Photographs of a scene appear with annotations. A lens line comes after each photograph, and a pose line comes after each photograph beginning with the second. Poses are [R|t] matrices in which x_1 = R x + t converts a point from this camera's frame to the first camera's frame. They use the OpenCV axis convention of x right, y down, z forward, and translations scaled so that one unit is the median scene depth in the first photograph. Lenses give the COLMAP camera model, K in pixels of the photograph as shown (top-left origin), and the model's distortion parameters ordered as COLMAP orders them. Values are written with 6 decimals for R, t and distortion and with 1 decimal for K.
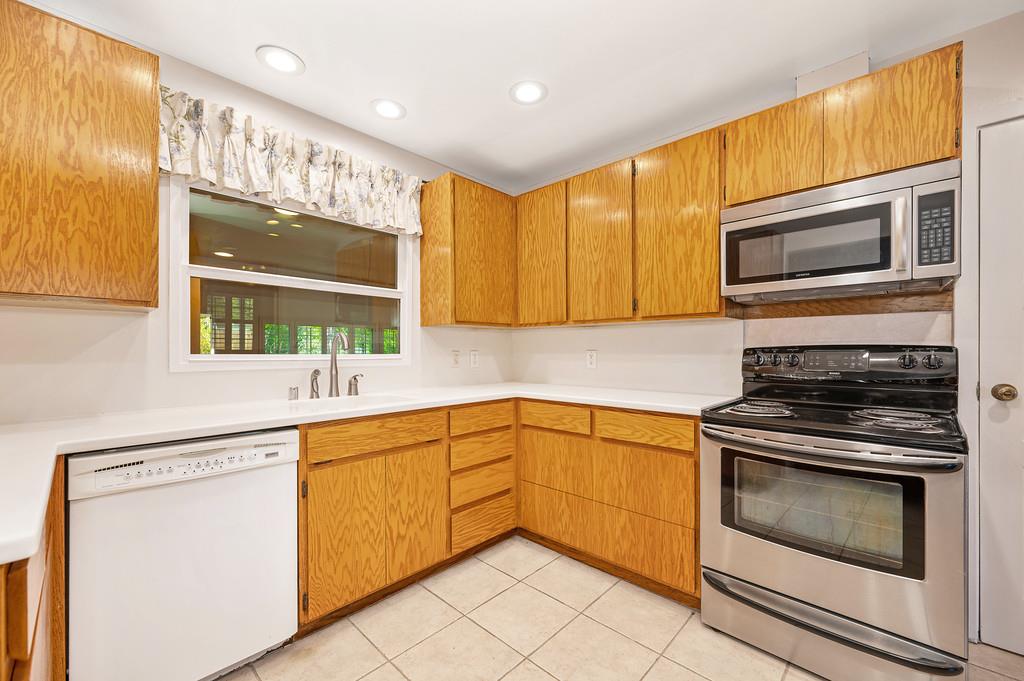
lens RADIAL K [[406.7, 0, 520.2], [0, 406.7, 345.1], [0, 0, 1]] dist [-0.000782, -0.000332]
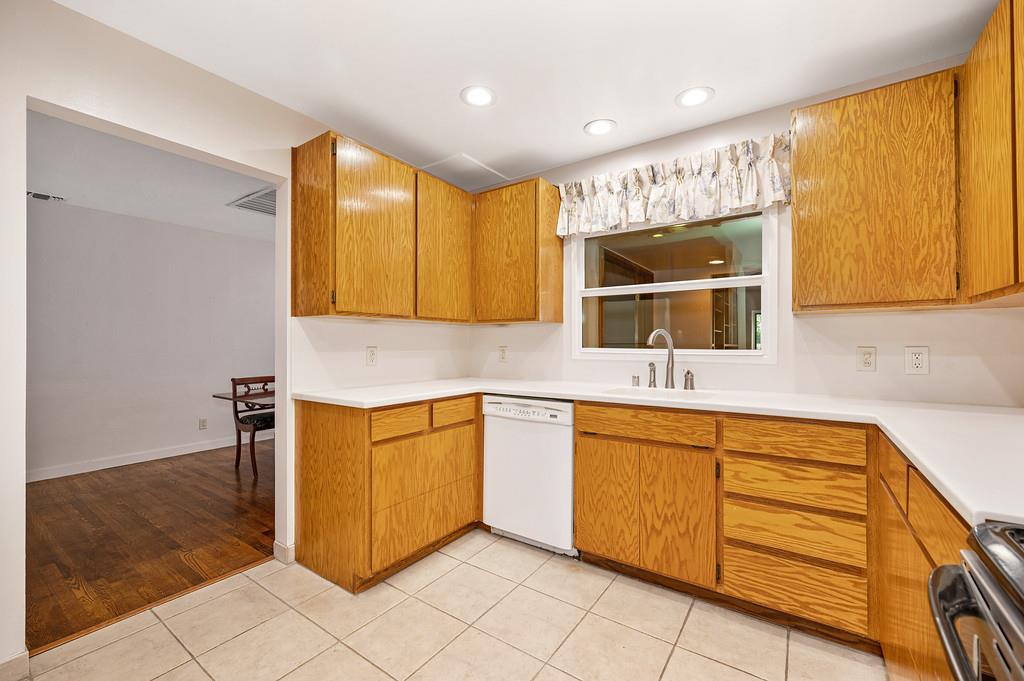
lens RADIAL K [[420.3, 0, 516.3], [0, 420.3, 334.9], [0, 0, 1]] dist [-0.001467, -0.000082]
pose [[0.149573, -0.021159, -0.988524, 0.658897], [0.012702, 0.999730, -0.019477, 0.001205], [0.988669, -0.009643, 0.149801, 0.474770]]
